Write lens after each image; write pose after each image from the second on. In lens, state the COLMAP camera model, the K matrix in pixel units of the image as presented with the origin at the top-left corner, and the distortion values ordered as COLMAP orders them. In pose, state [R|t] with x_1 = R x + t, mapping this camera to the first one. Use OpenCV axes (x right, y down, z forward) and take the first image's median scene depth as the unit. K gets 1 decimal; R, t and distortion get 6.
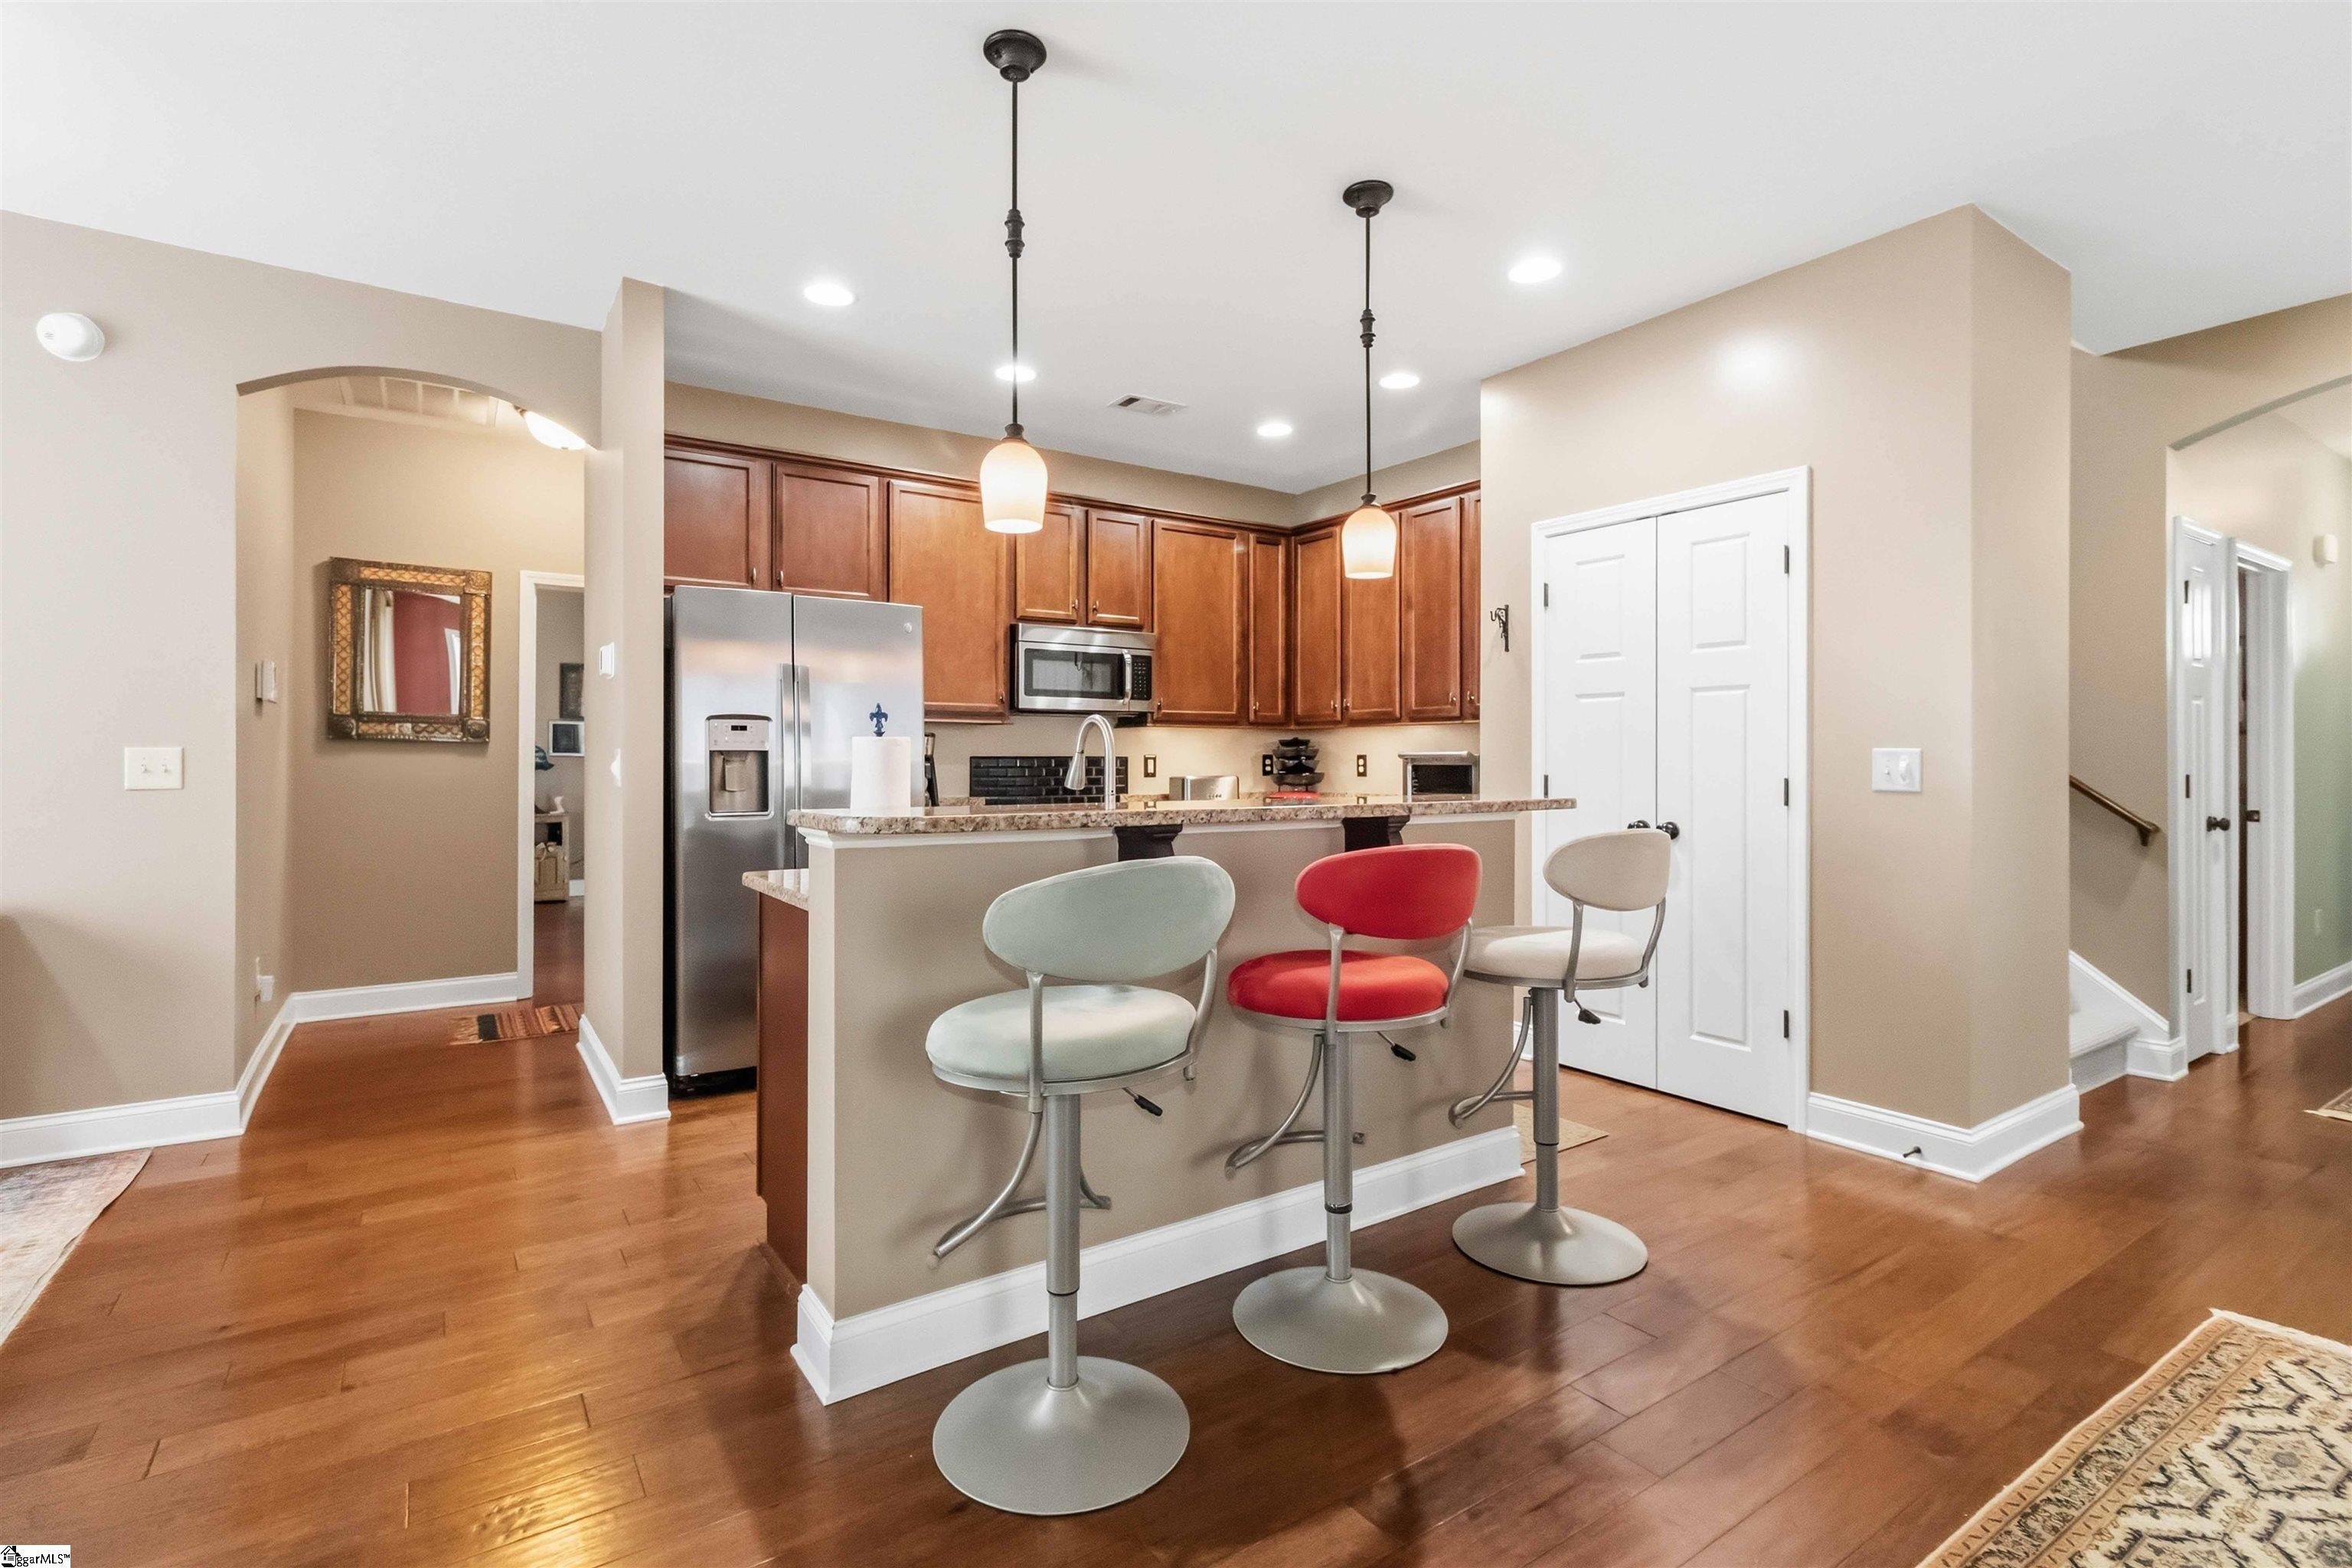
lens RADIAL K [[1104.6, 0, 1179.0], [0, 1104.6, 771.6], [0, 0, 1]] dist [0.004480, 0.000944]
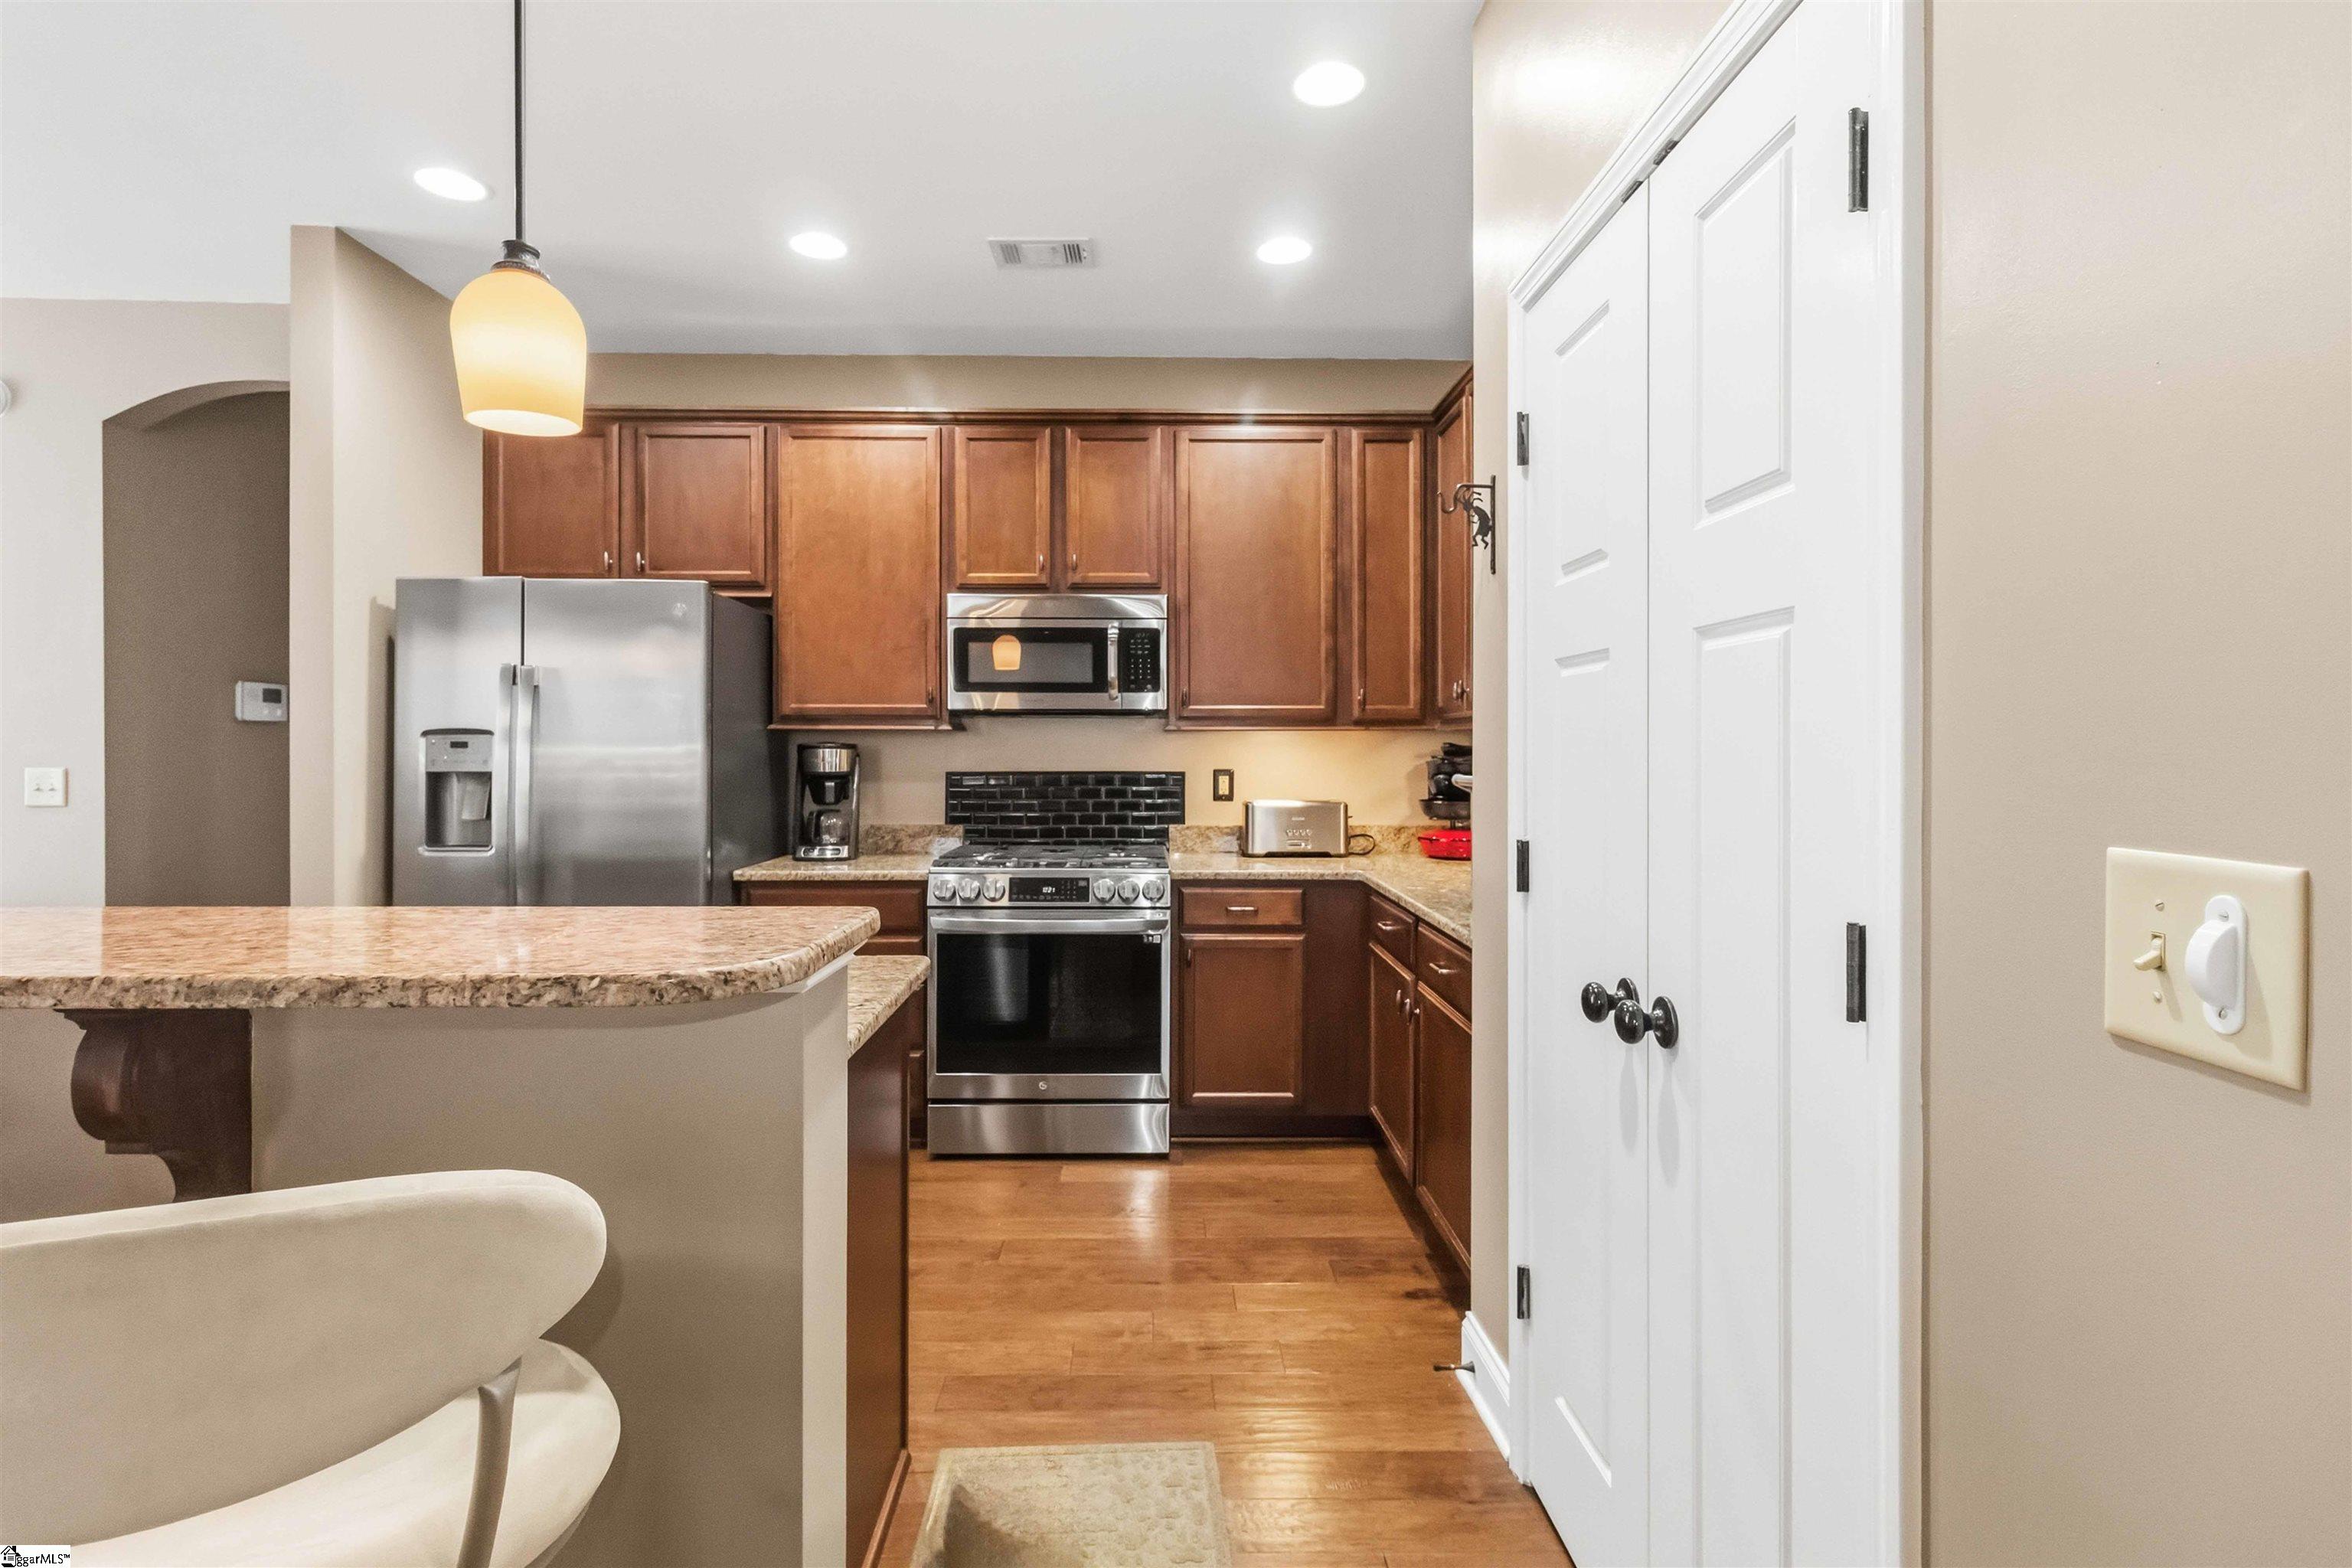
lens RADIAL K [[1078.3, 0, 1164.6], [0, 1078.3, 764.1], [0, 0, 1]] dist [-0.000974, 0.000242]
pose [[0.837647, -0.000767, -0.546211, 0.369407], [-0.002347, 0.999985, -0.005004, -0.017162], [0.546207, 0.005474, 0.837633, 0.472813]]
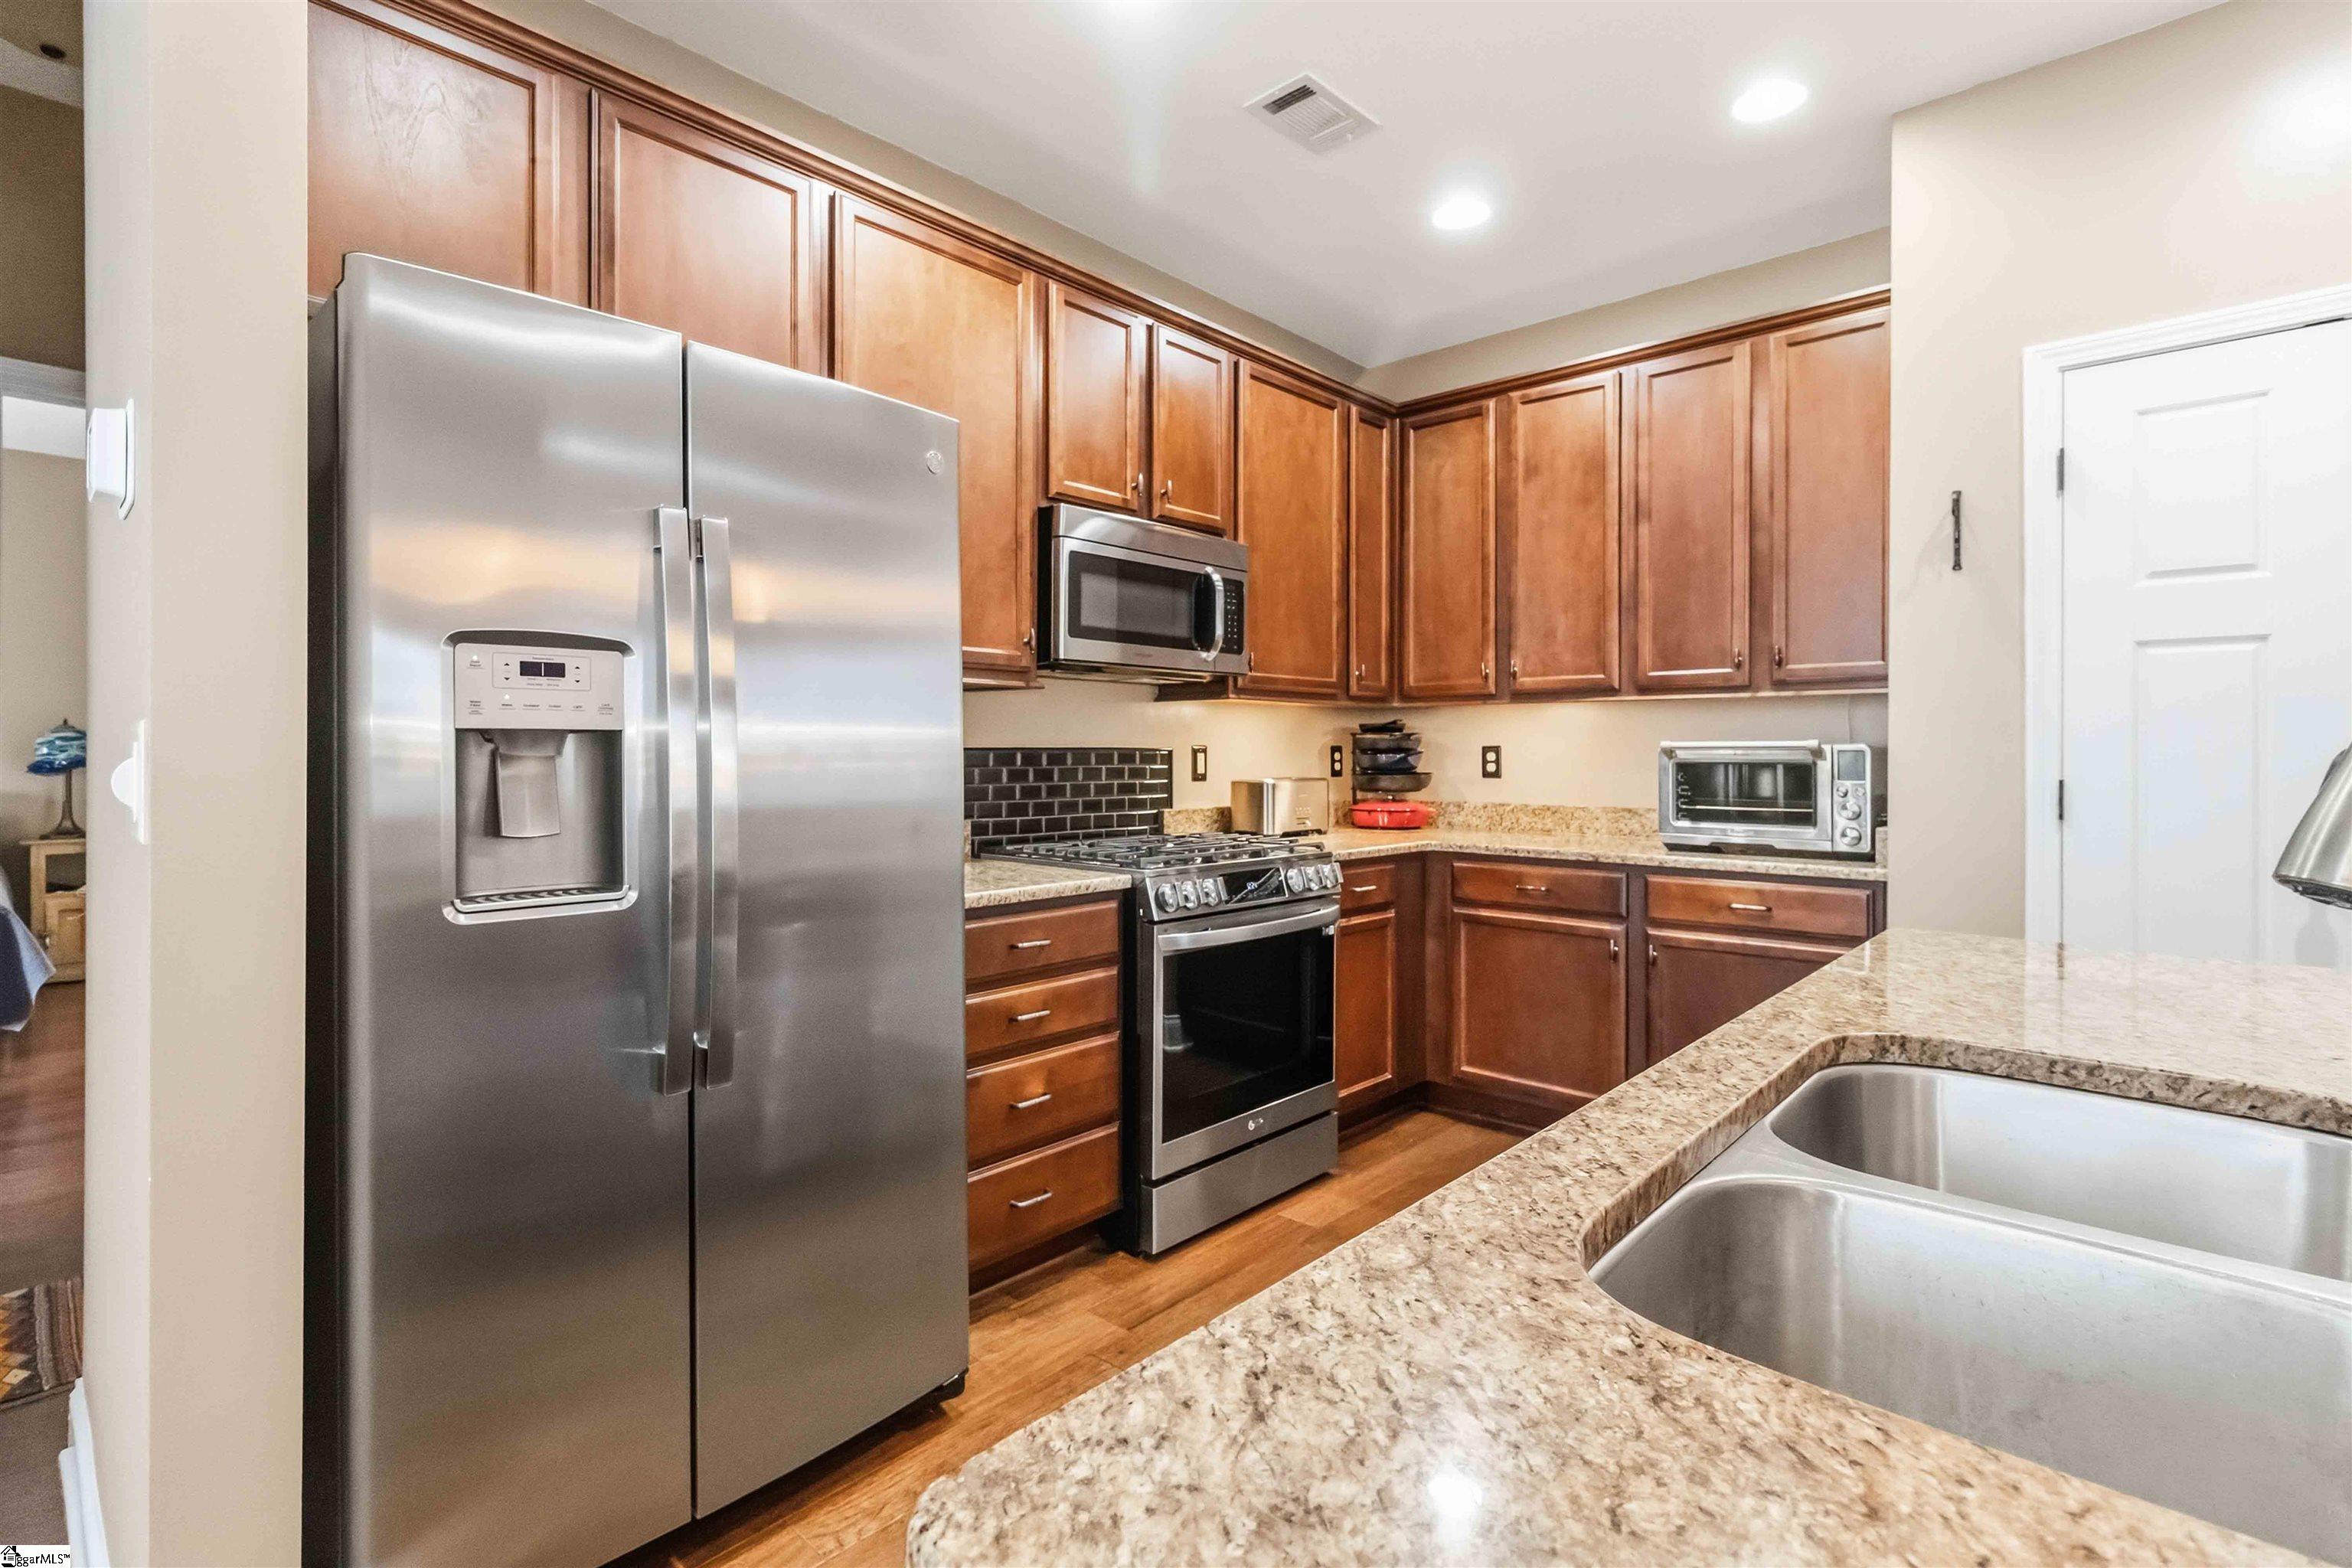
lens RADIAL K [[1100.3, 0, 1175.0], [0, 1100.3, 761.6], [0, 0, 1]] dist [0.002569, 0.000652]
pose [[0.975234, -0.000623, 0.221173, -0.208698], [0.000978, 0.999998, -0.001496, -0.005706], [-0.221172, 0.001675, 0.975233, 0.453662]]
